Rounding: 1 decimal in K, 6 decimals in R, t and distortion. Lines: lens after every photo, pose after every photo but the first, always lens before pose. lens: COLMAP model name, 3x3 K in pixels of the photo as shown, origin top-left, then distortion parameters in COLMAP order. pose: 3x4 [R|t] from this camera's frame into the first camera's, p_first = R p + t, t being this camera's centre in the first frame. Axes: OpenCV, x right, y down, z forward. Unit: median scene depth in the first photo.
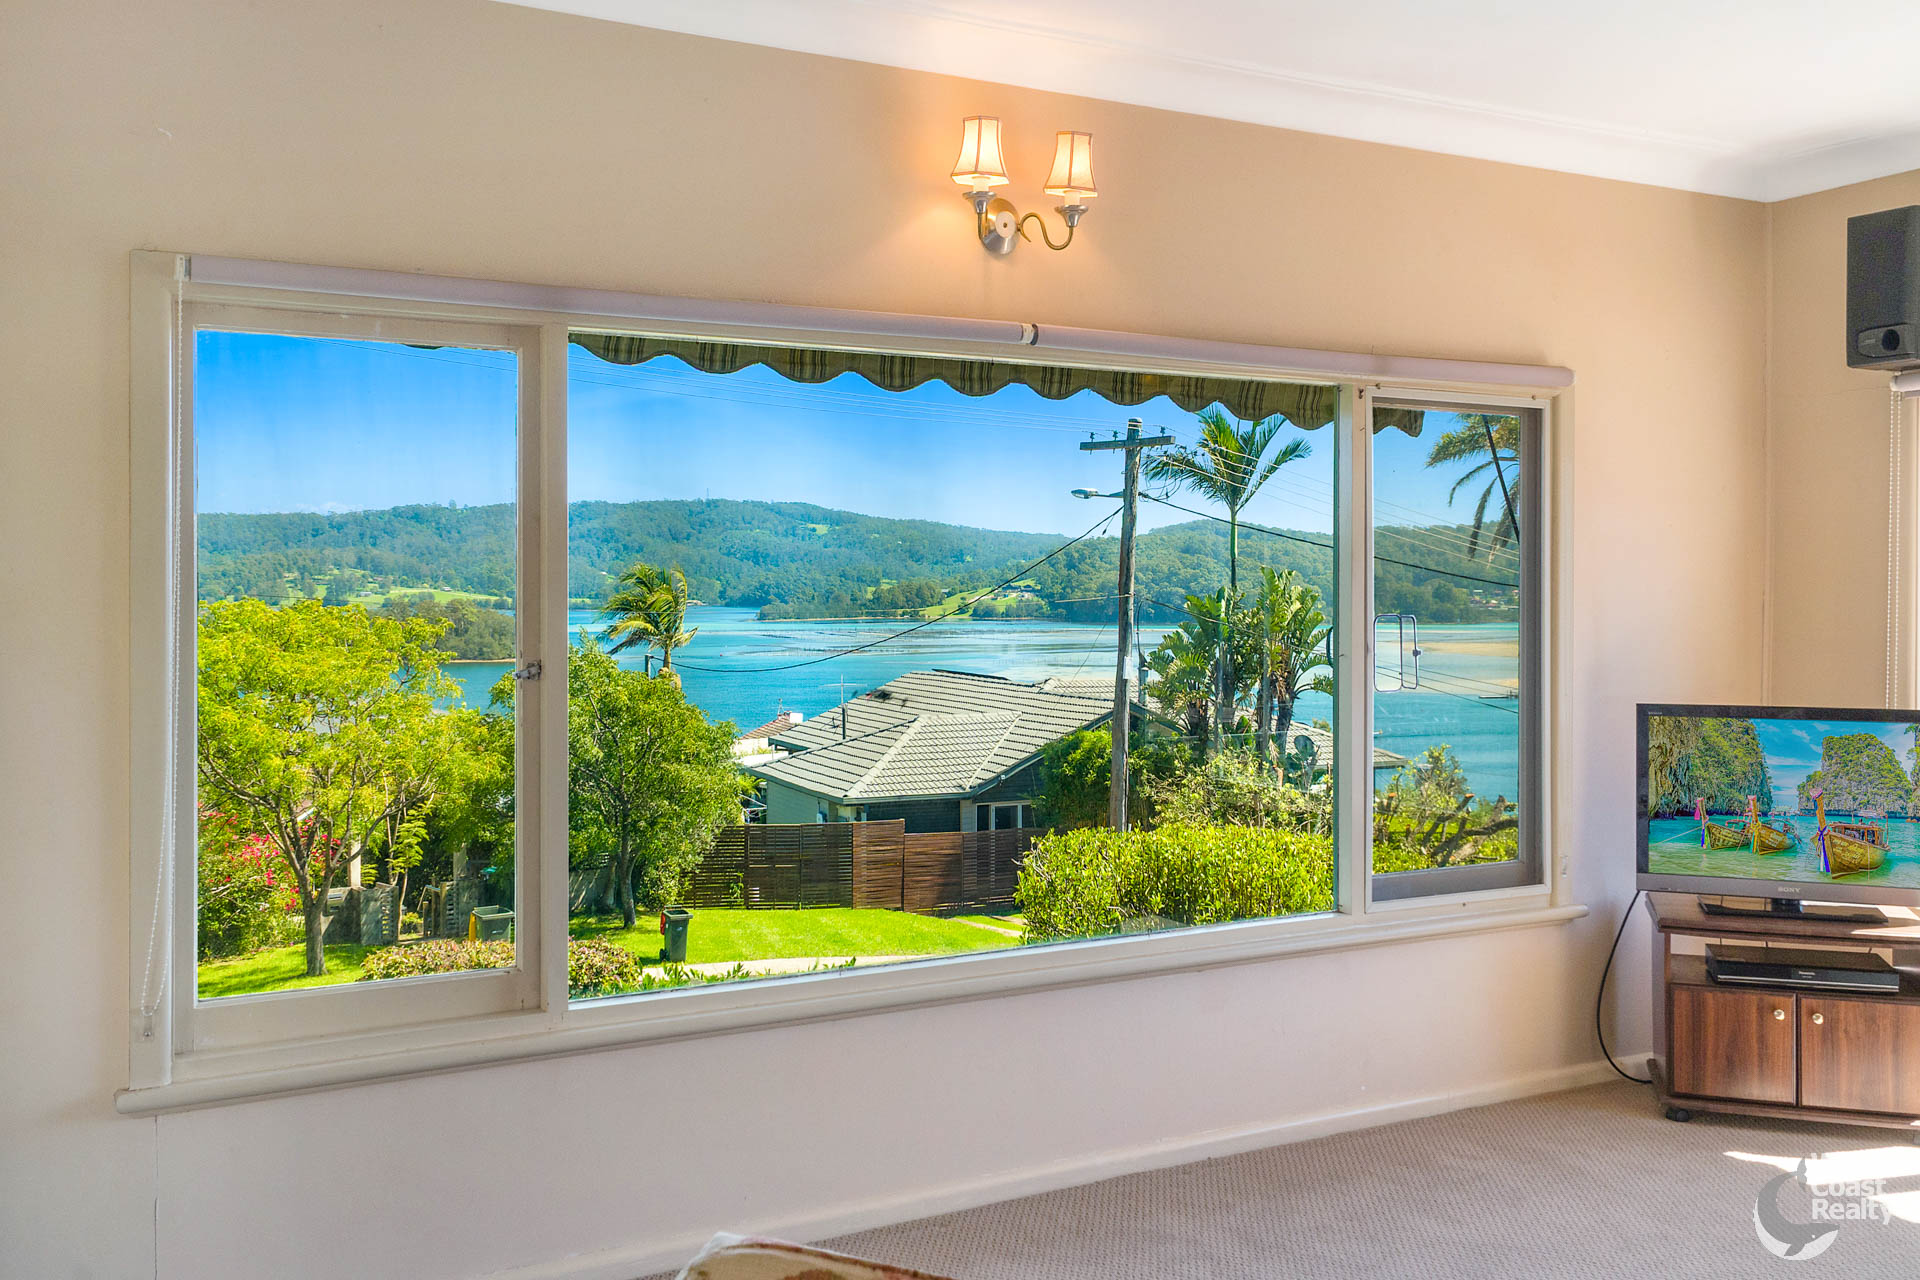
lens RADIAL K [[1852.3, 0, 903.9], [0, 1852.3, 614.5], [0, 0, 1]] dist [0.035869, 0.000000]
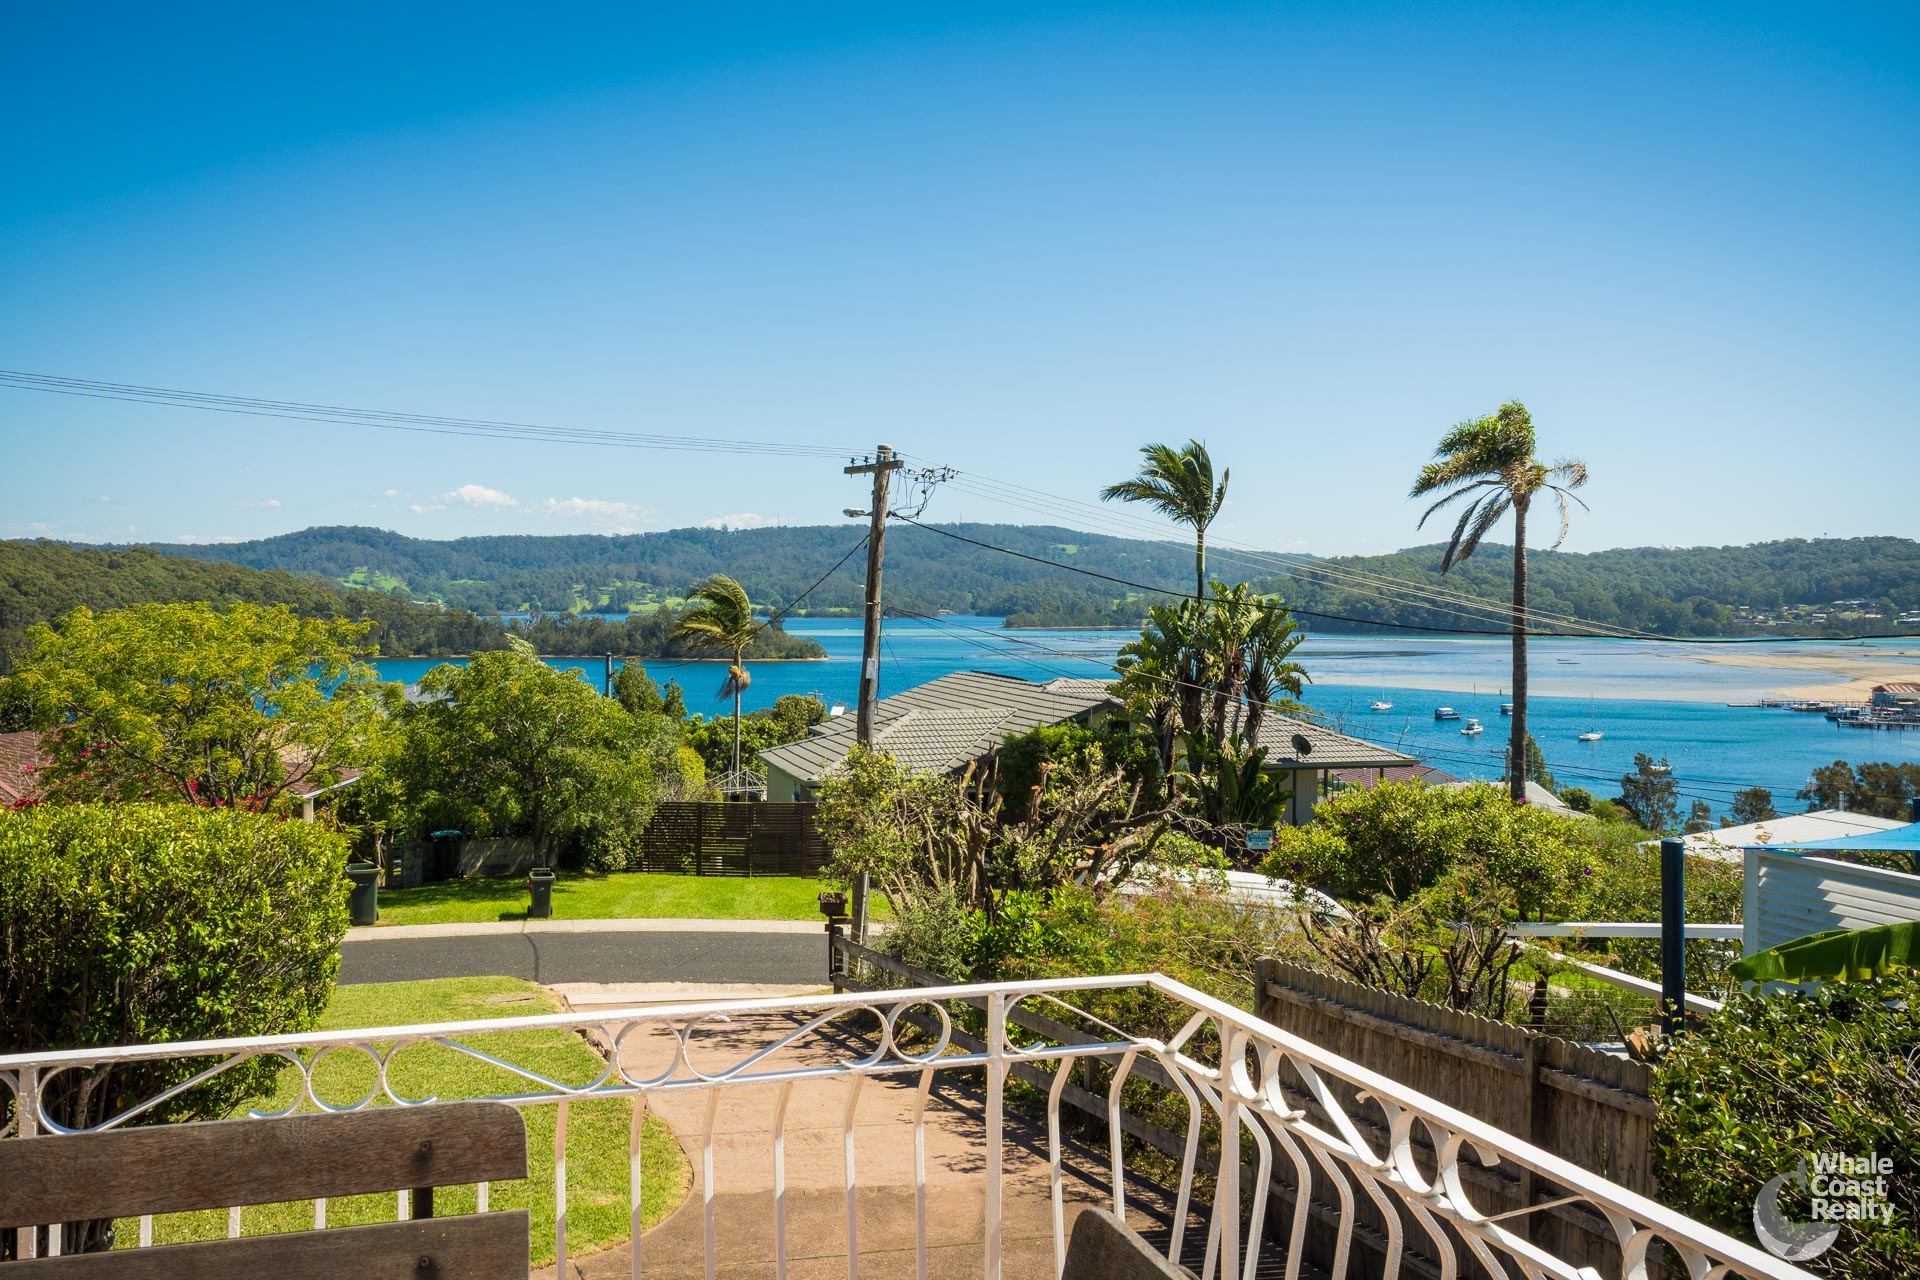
lens RADIAL K [[1619.2, 0, 1010.4], [0, 1619.2, 608.6], [0, 0, 1]] dist [-0.010057, 0.019204]
pose [[0.986208, 0.006852, -0.165371, 0.123342], [-0.008448, 0.999924, -0.008950, 0.000308], [0.165297, 0.010224, 0.986191, 0.017182]]
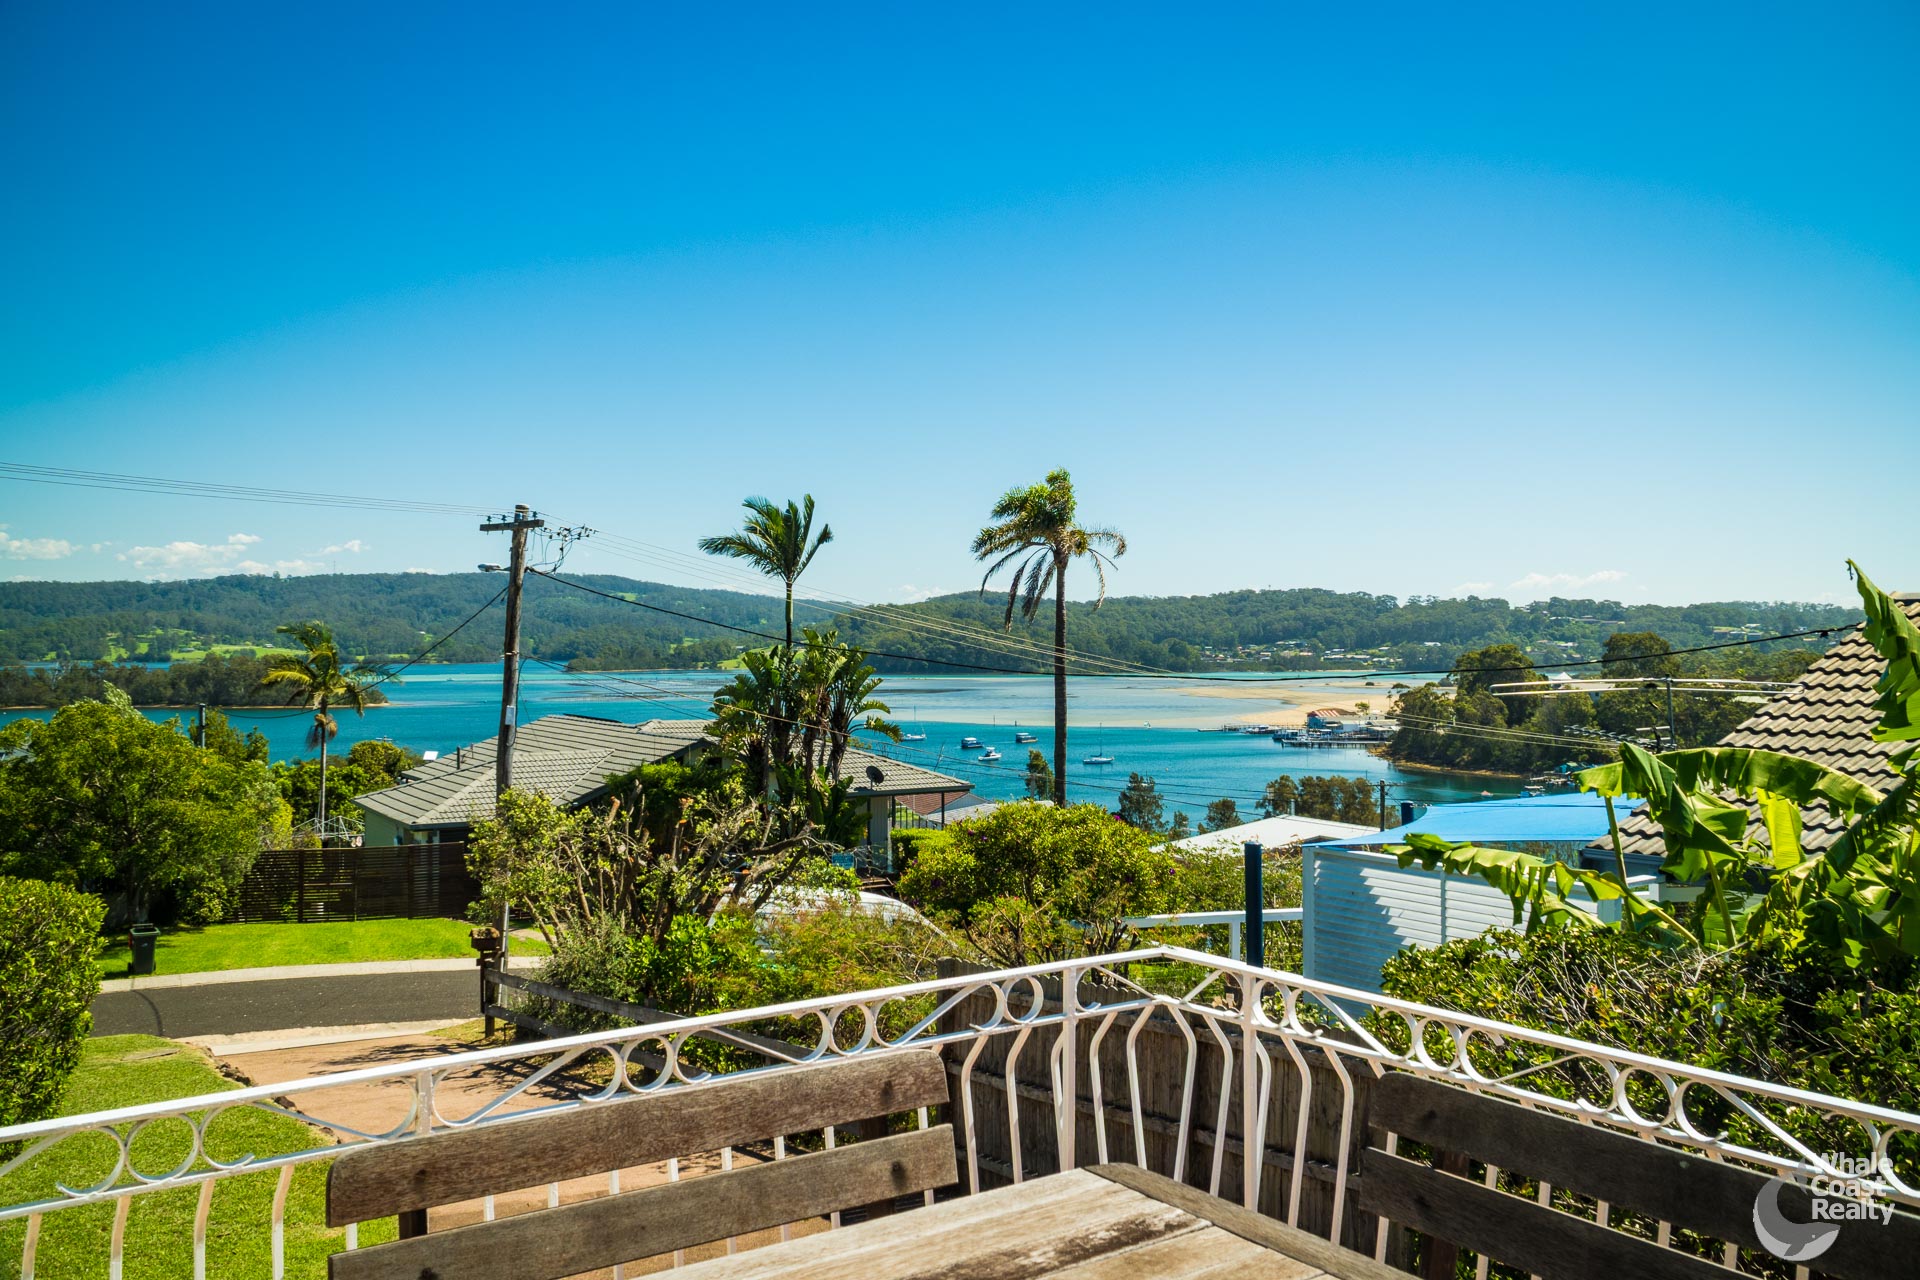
lens RADIAL K [[1494.0, 0, 989.8], [0, 1494.0, 642.9], [0, 0, 1]] dist [-0.010414, 0.022381]
pose [[0.992813, 0.000400, 0.119678, 0.105451], [0.001431, 0.999883, -0.015216, -0.000705], [-0.119670, 0.015278, 0.992696, 0.006217]]
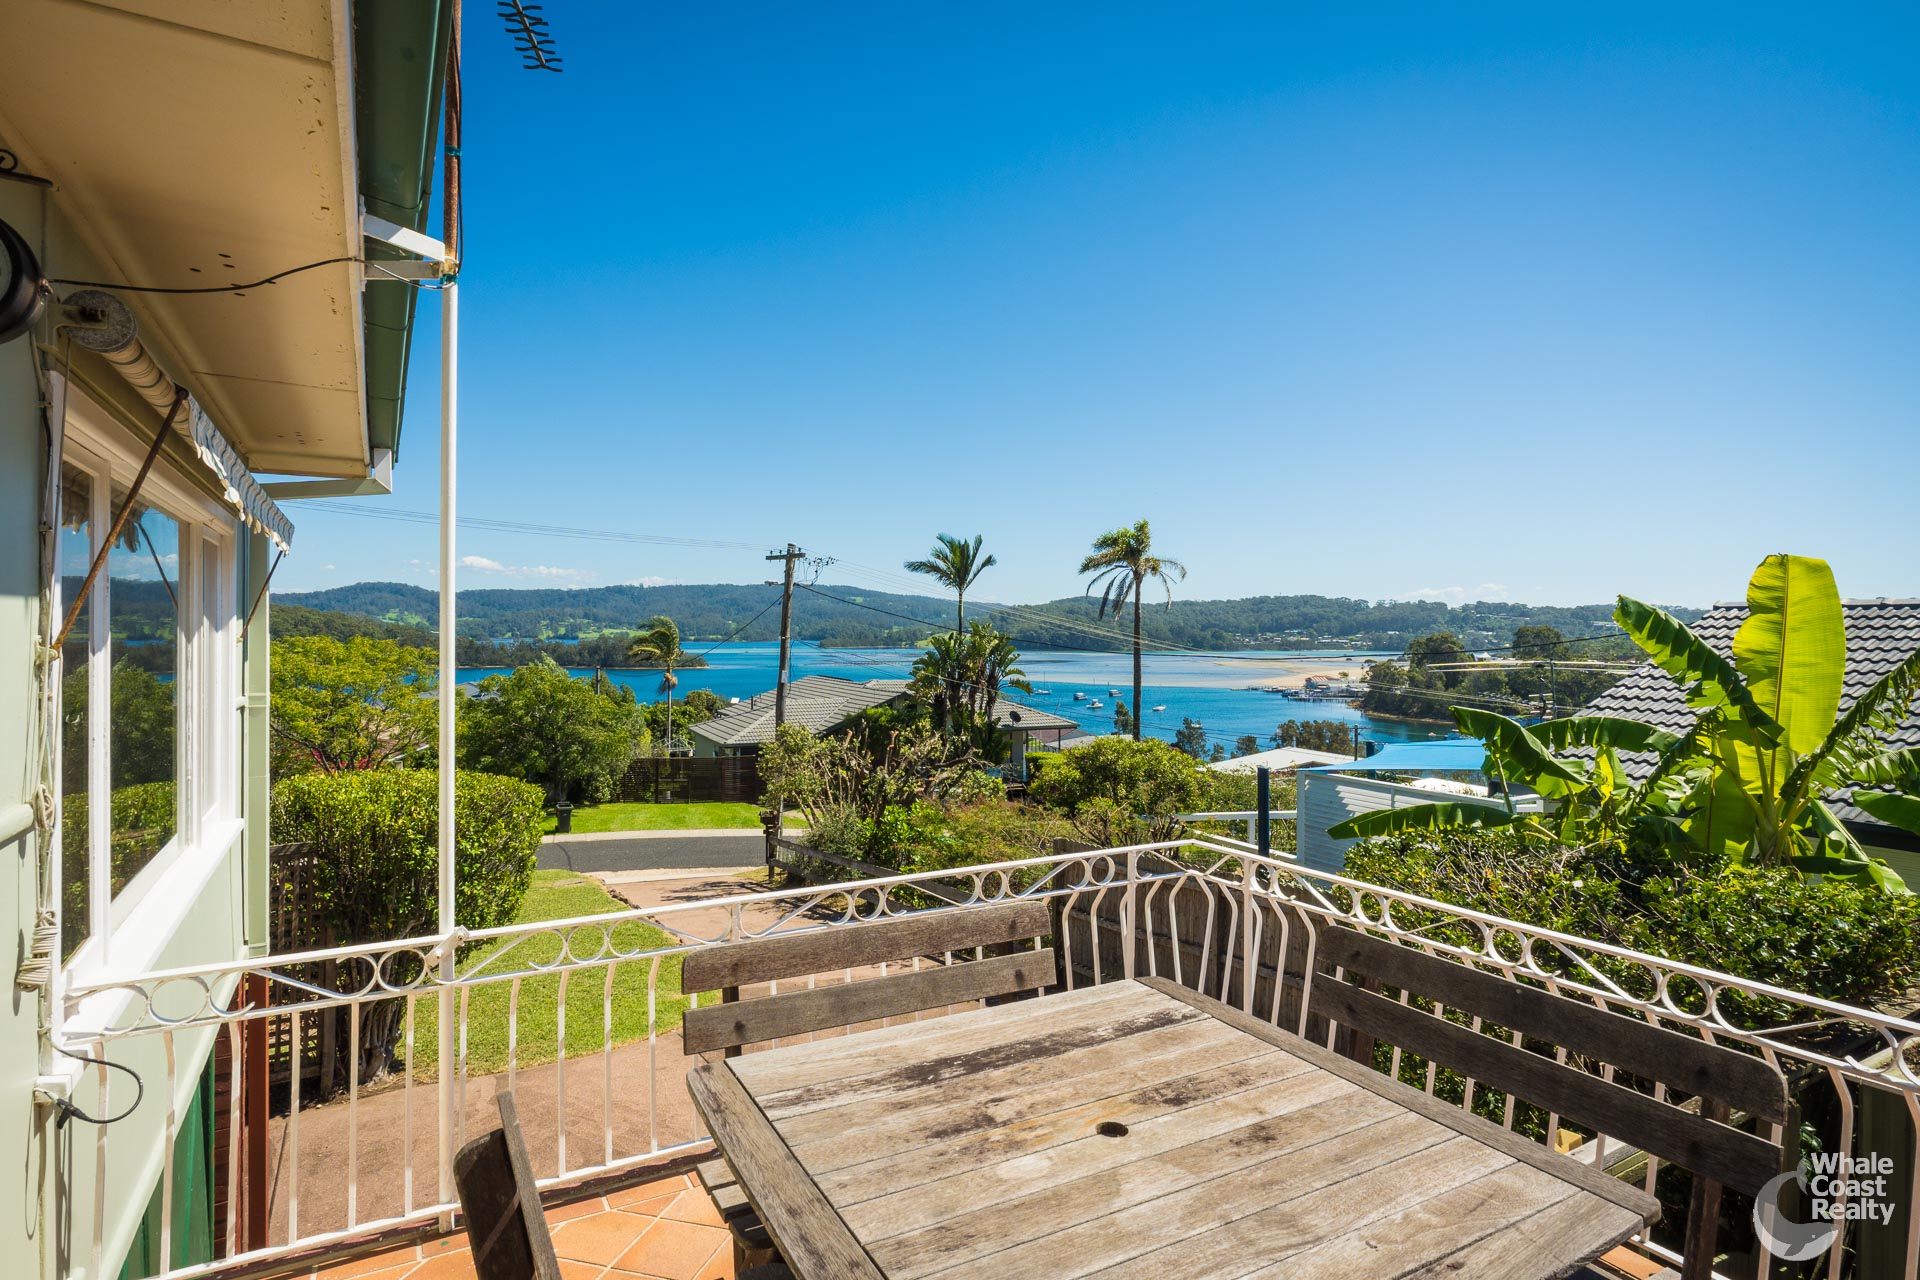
lens RADIAL K [[979.4, 0, 993.2], [0, 979.4, 649.0], [0, 0, 1]] dist [-0.011414, -0.001896]
pose [[0.999788, 0.005900, 0.019710, 0.105733], [-0.005998, 0.999970, 0.004888, -0.001513], [-0.019681, -0.005005, 0.999794, 0.004132]]
